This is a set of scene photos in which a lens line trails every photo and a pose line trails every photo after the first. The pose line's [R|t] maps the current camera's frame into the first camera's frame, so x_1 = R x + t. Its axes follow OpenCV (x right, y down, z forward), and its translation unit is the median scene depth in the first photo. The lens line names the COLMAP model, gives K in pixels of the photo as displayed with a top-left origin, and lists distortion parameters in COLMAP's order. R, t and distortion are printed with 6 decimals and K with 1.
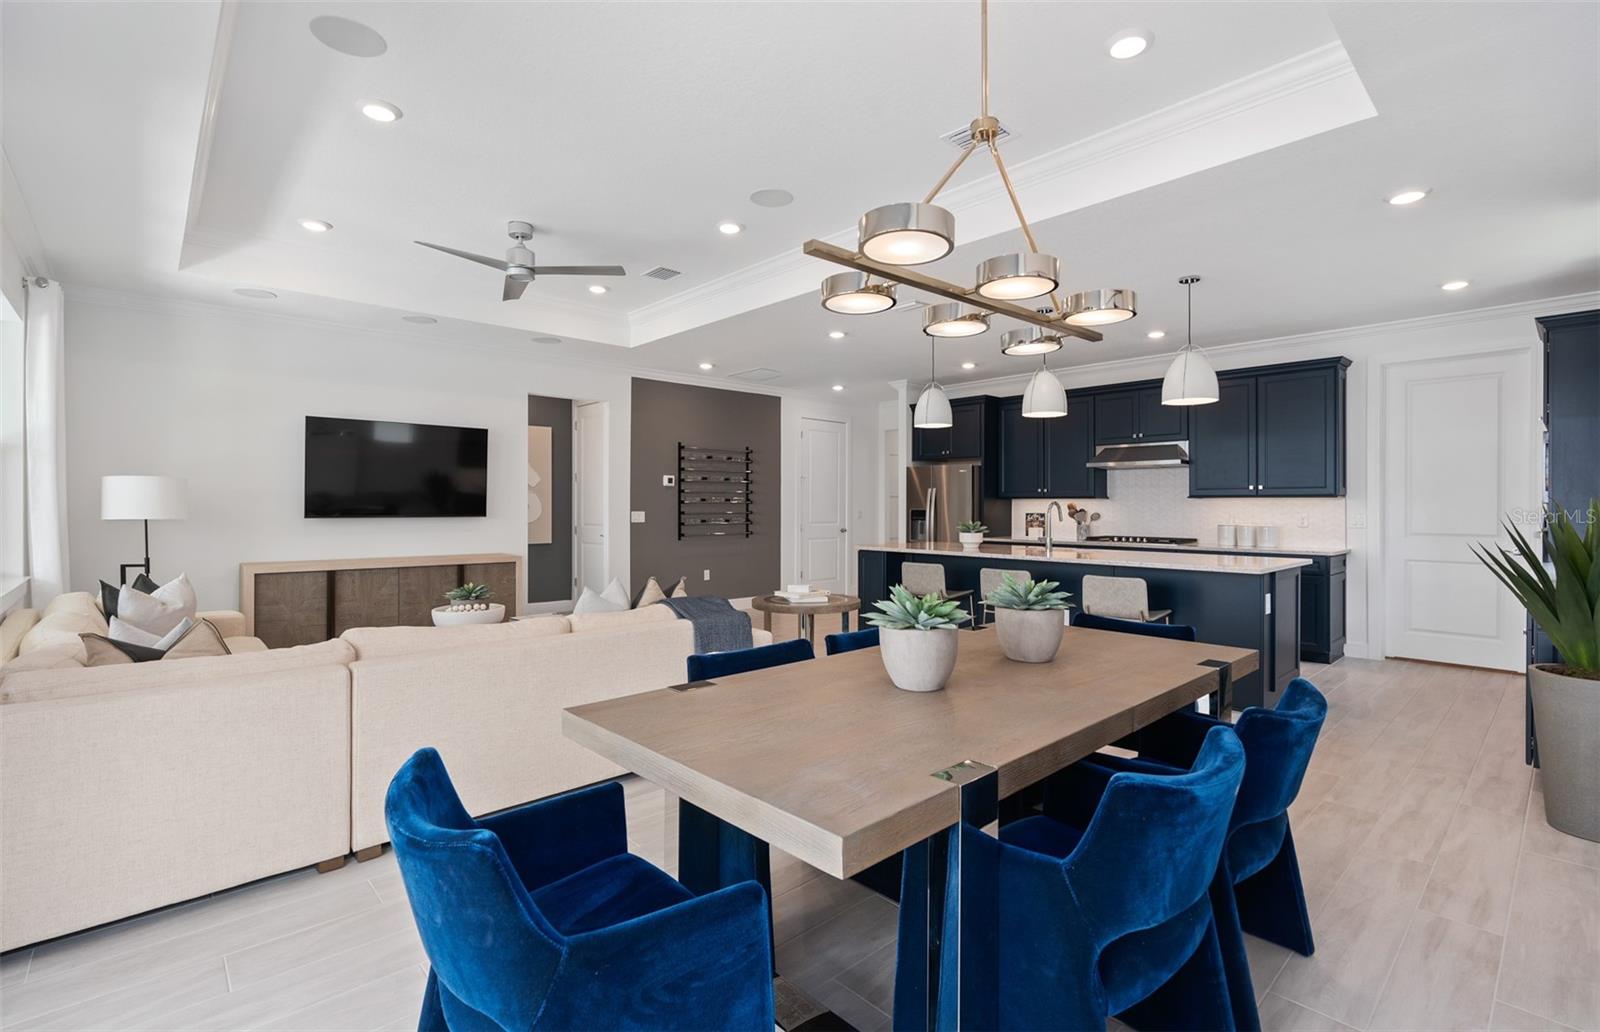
lens RADIAL K [[721.2, 0, 790.8], [0, 721.2, 513.2], [0, 0, 1]] dist [-0.004681, 0.001159]
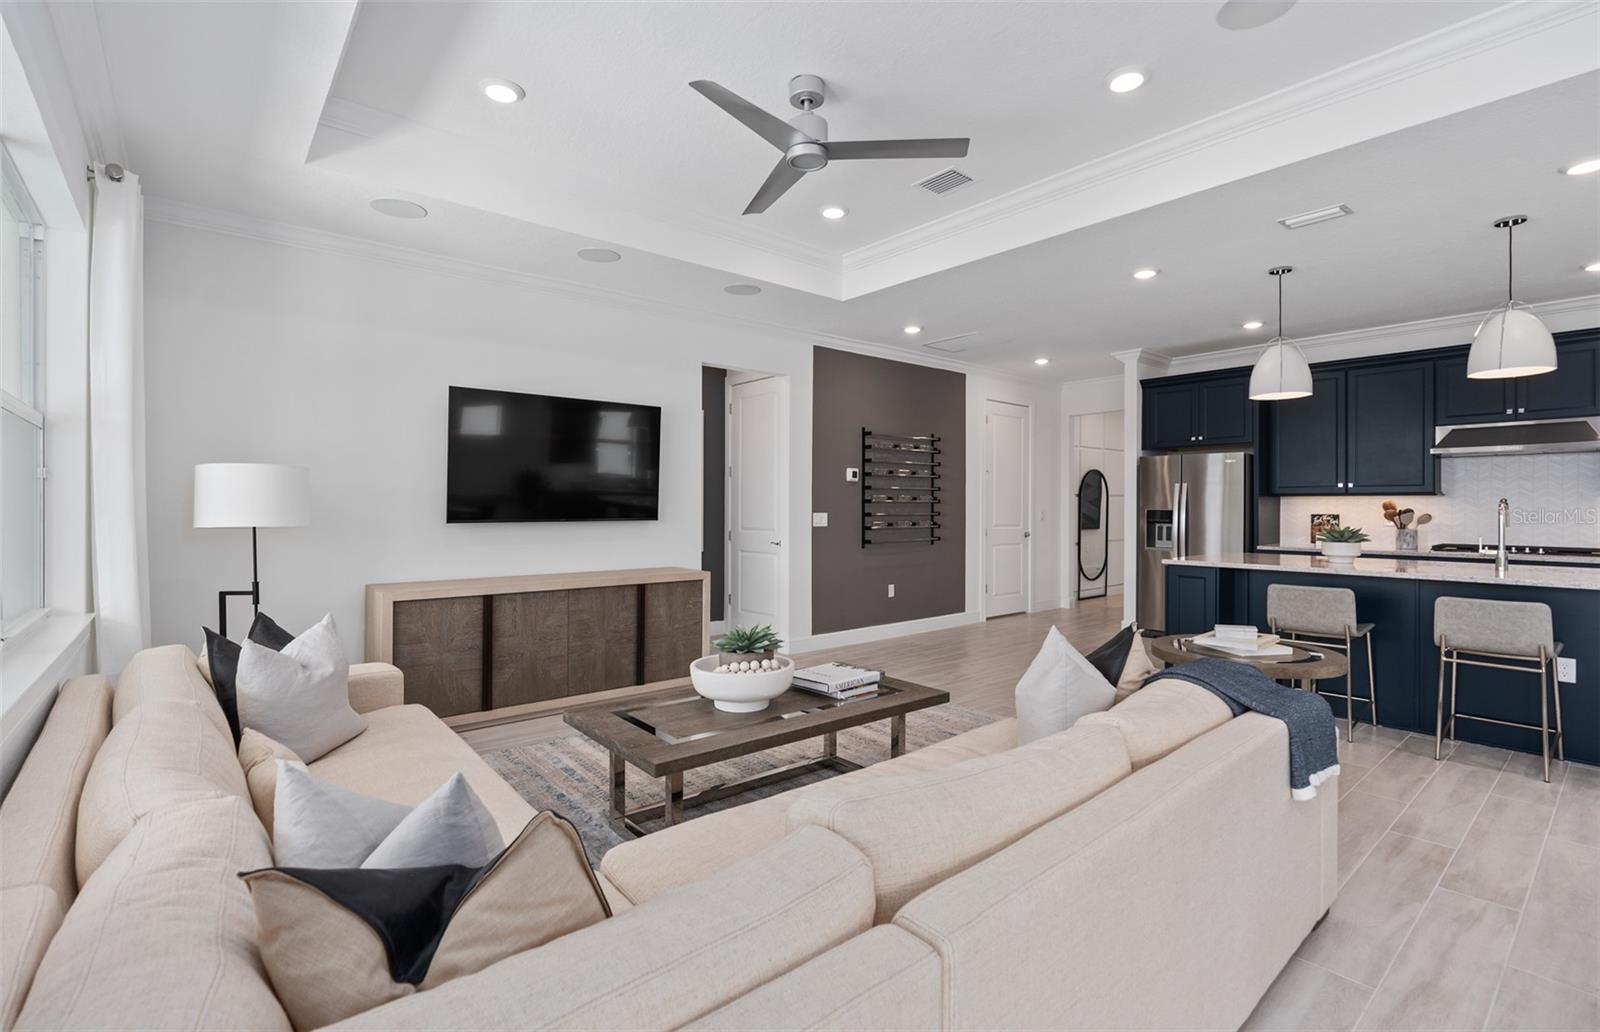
lens RADIAL K [[721.2, 0, 792.9], [0, 721.2, 508.2], [0, 0, 1]] dist [-0.004681, 0.001159]
pose [[0.999151, -0.001877, -0.041145, -0.245001], [0.001582, 0.999973, -0.007183, -0.002435], [0.041157, 0.007112, 0.999127, 0.229300]]
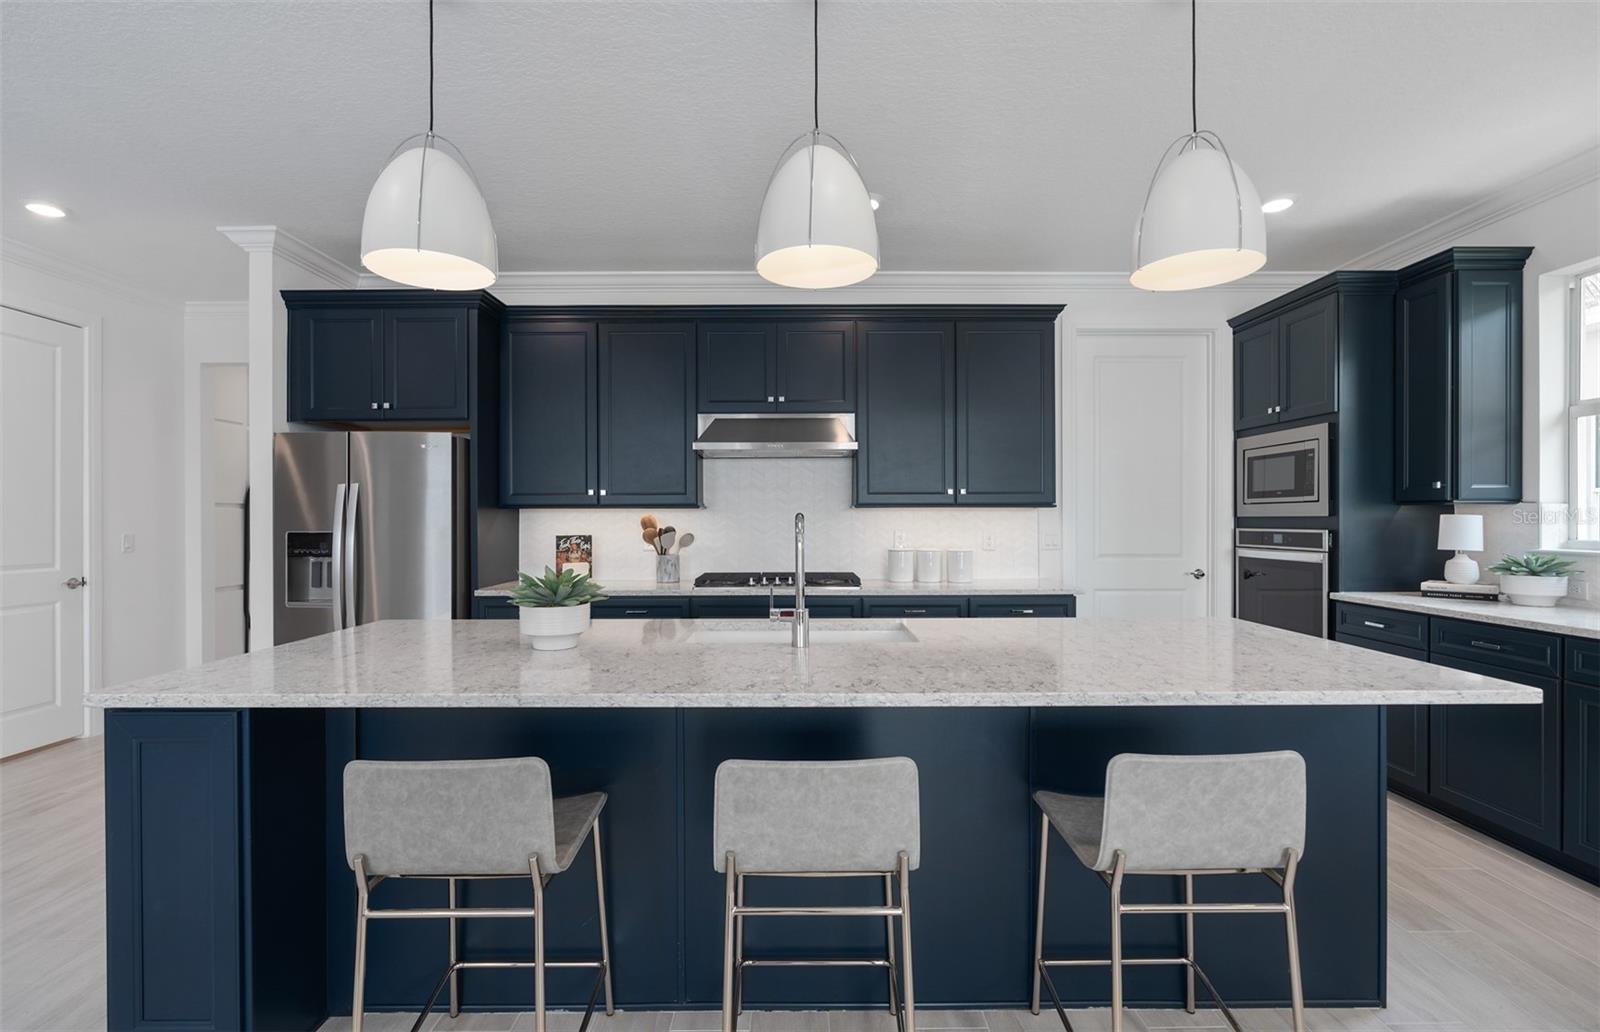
lens RADIAL K [[721.2, 0, 798.5], [0, 721.2, 519.9], [0, 0, 1]] dist [-0.004681, 0.001159]
pose [[0.668538, -0.005643, 0.743656, 0.065301], [0.012110, 0.999921, -0.003299, -0.009151], [-0.743579, 0.011211, 0.668554, 0.617998]]
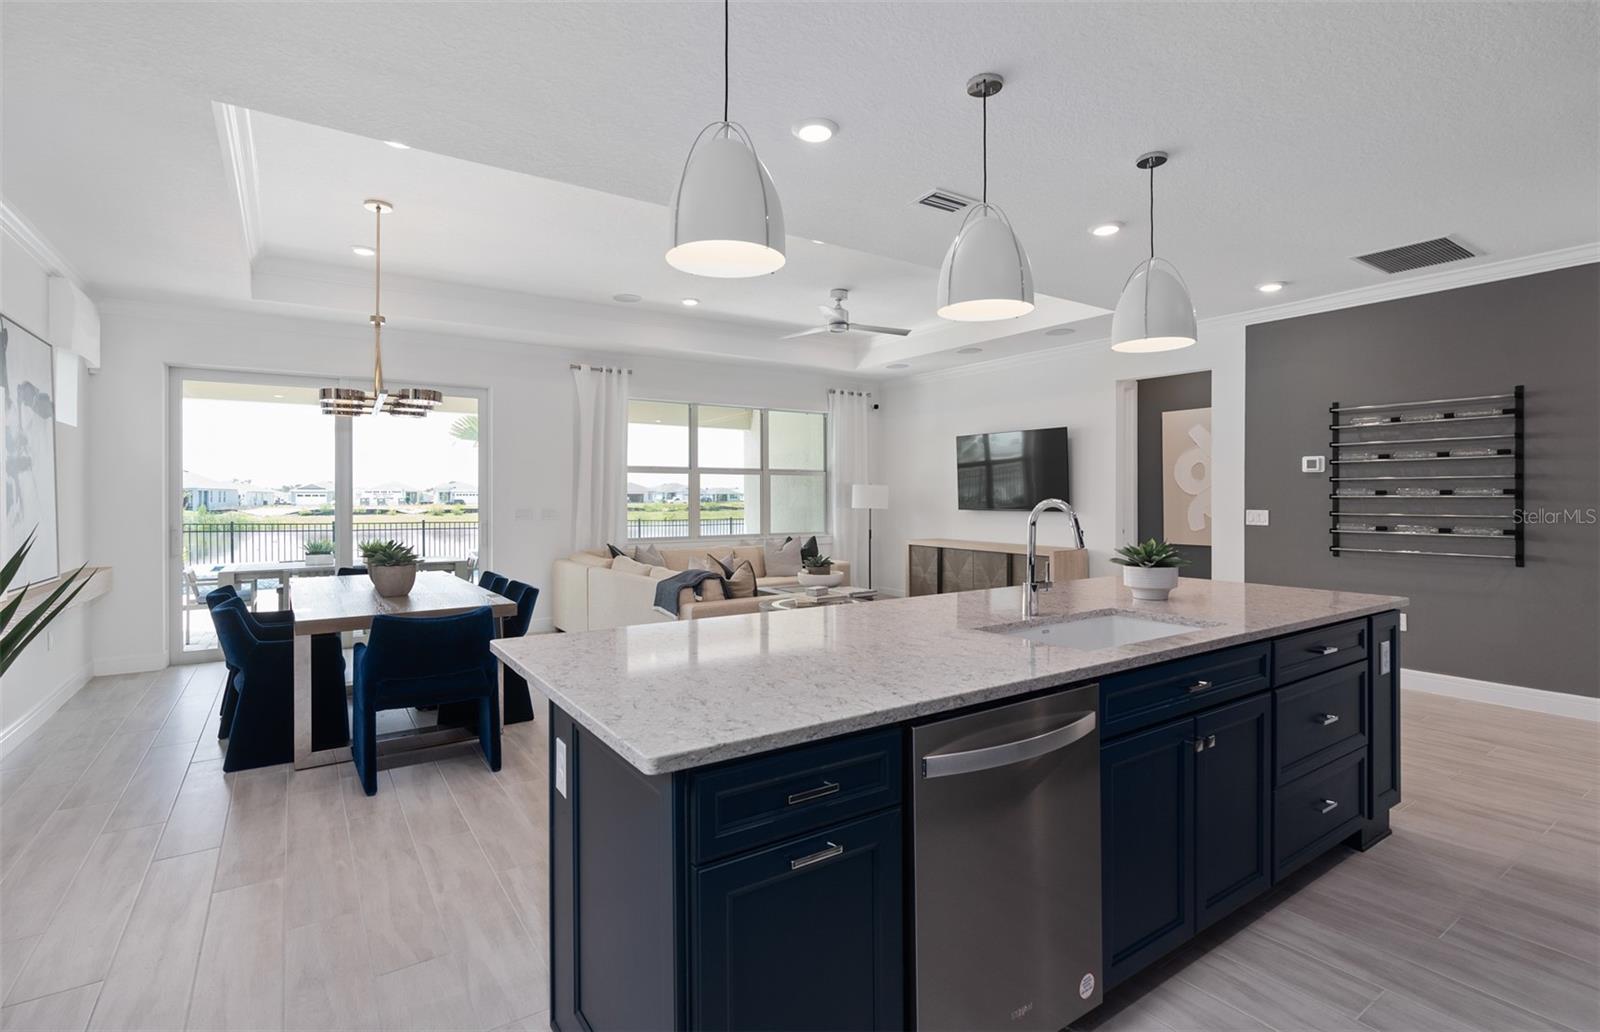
lens RADIAL K [[721.2, 0, 799.2], [0, 721.2, 494.3], [0, 0, 1]] dist [-0.004681, 0.001159]
pose [[-0.122875, -0.003181, -0.992417, 0.654874], [-0.007882, 0.999966, -0.002229, -0.015095], [0.992391, 0.007549, -0.122896, 0.741757]]
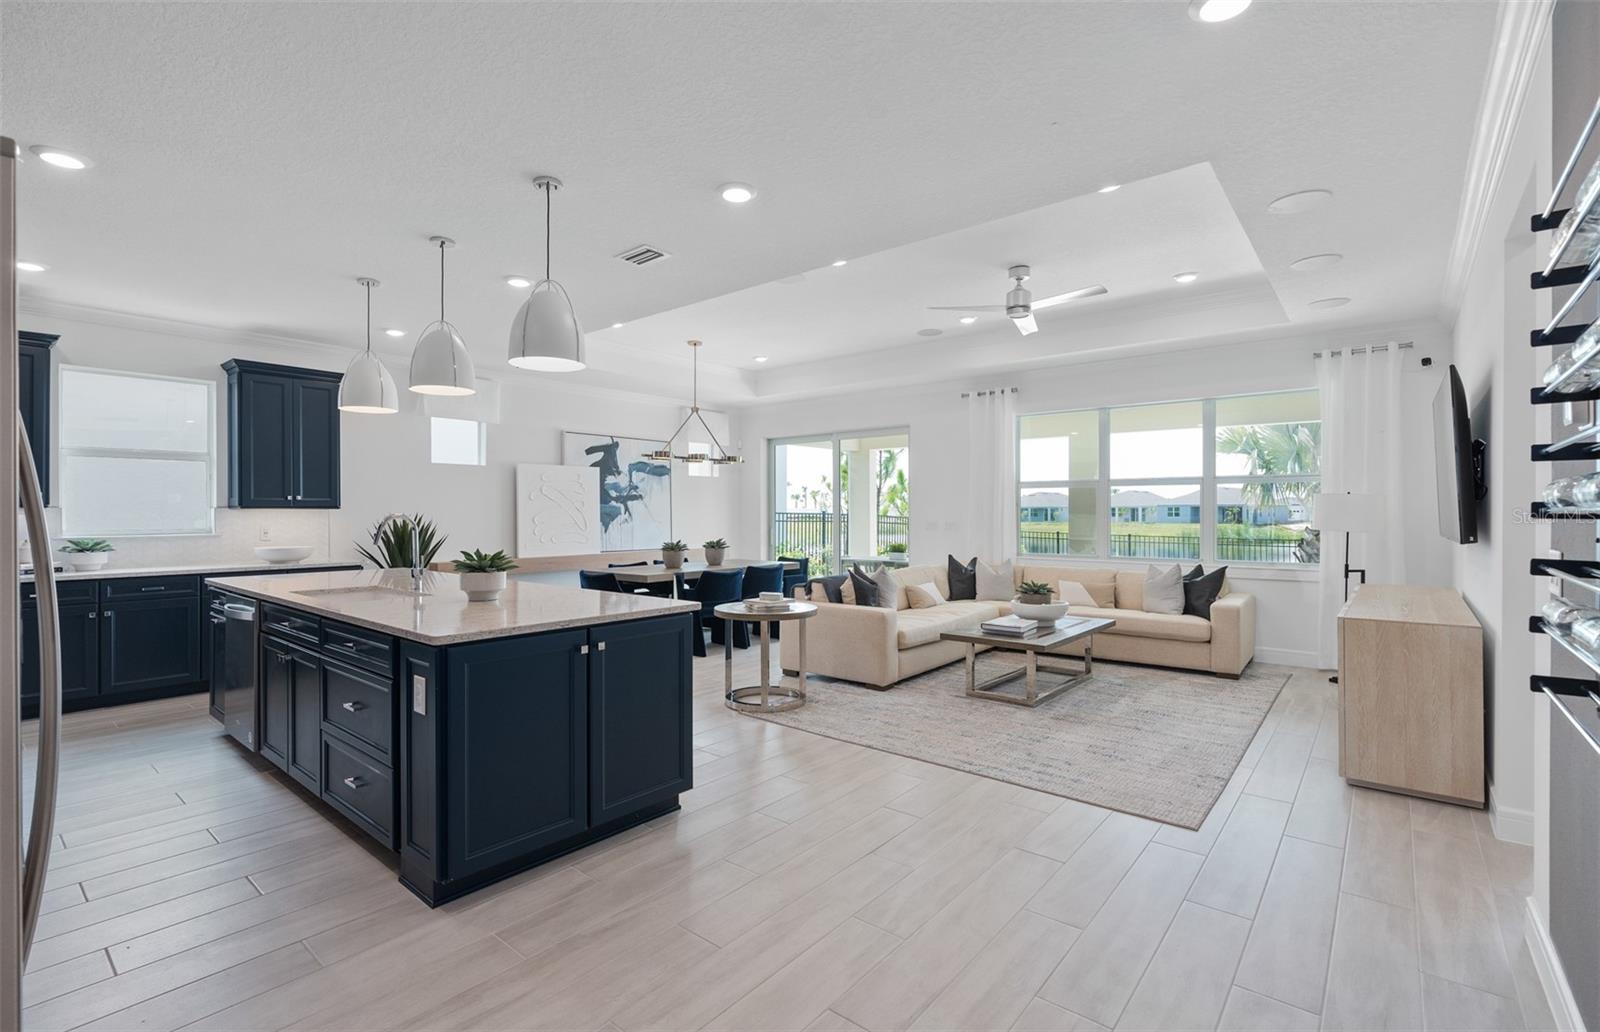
lens RADIAL K [[721.2, 0, 815.9], [0, 721.2, 502.2], [0, 0, 1]] dist [-0.004681, 0.001159]
pose [[-0.984059, -0.002486, -0.177826, 0.094350], [-0.001464, 0.999982, -0.005877, -0.020215], [0.177837, -0.005523, -0.984044, 1.395621]]
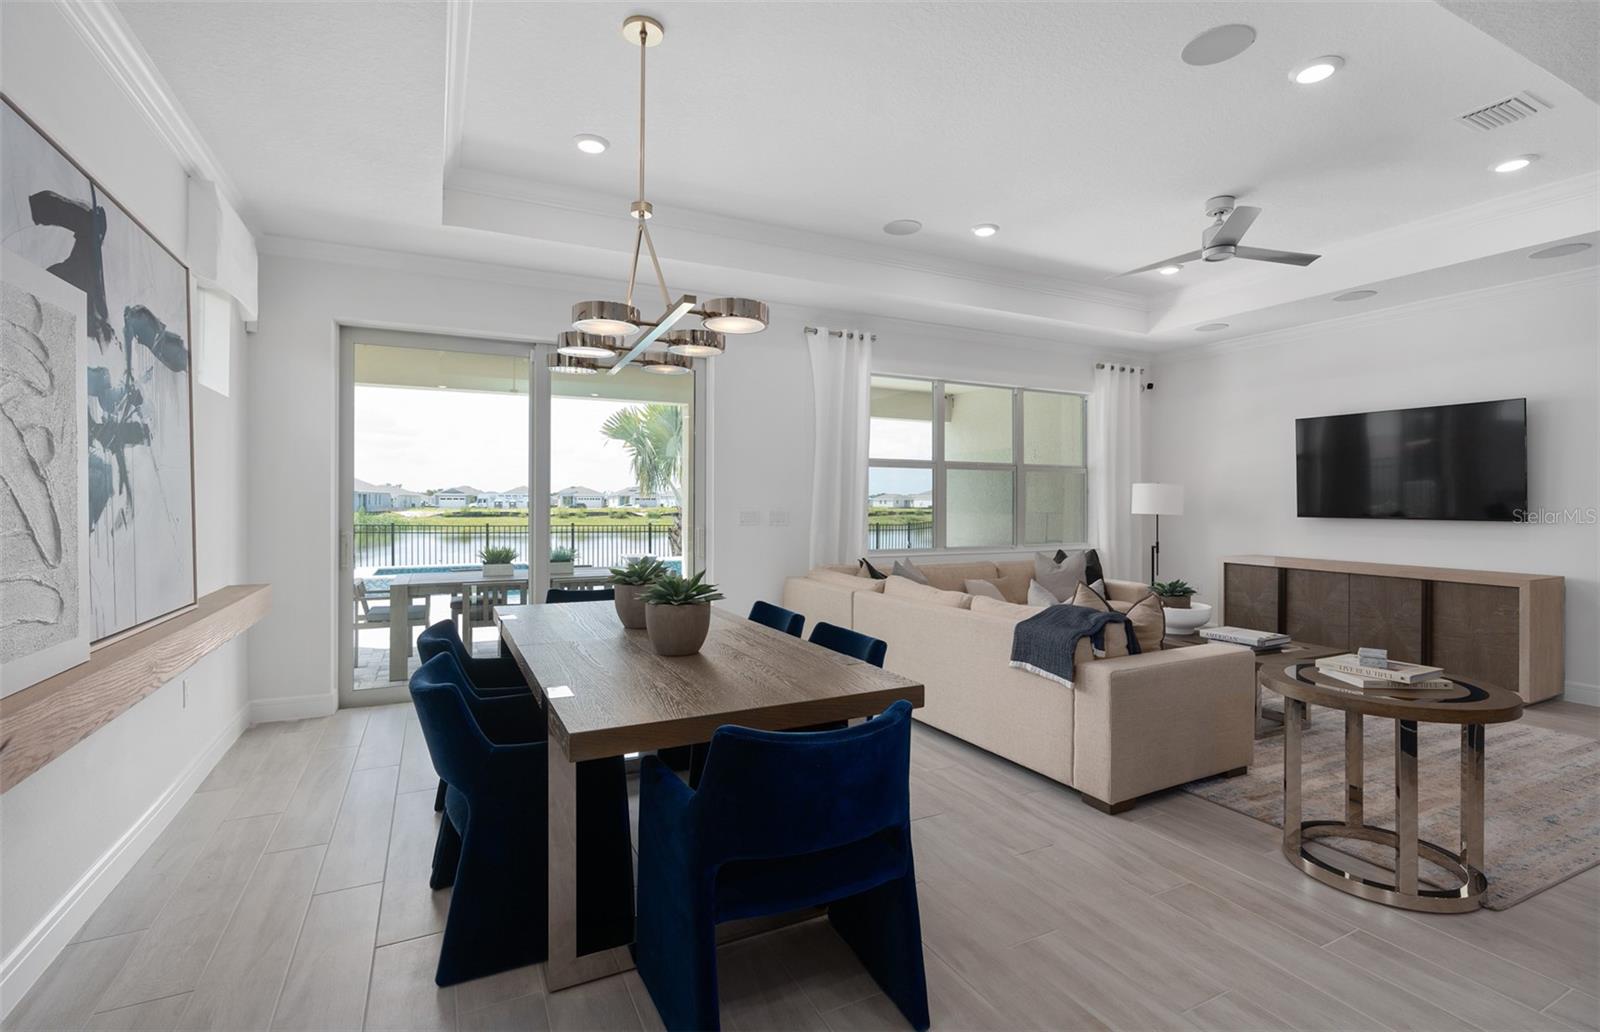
lens RADIAL K [[721.2, 0, 816.4], [0, 721.2, 500.5], [0, 0, 1]] dist [-0.004681, 0.001159]
pose [[-0.249442, -0.003172, -0.968384, 0.443529], [-0.013074, 0.999915, 0.000092, -0.007119], [0.968301, 0.012684, -0.249463, 0.499388]]
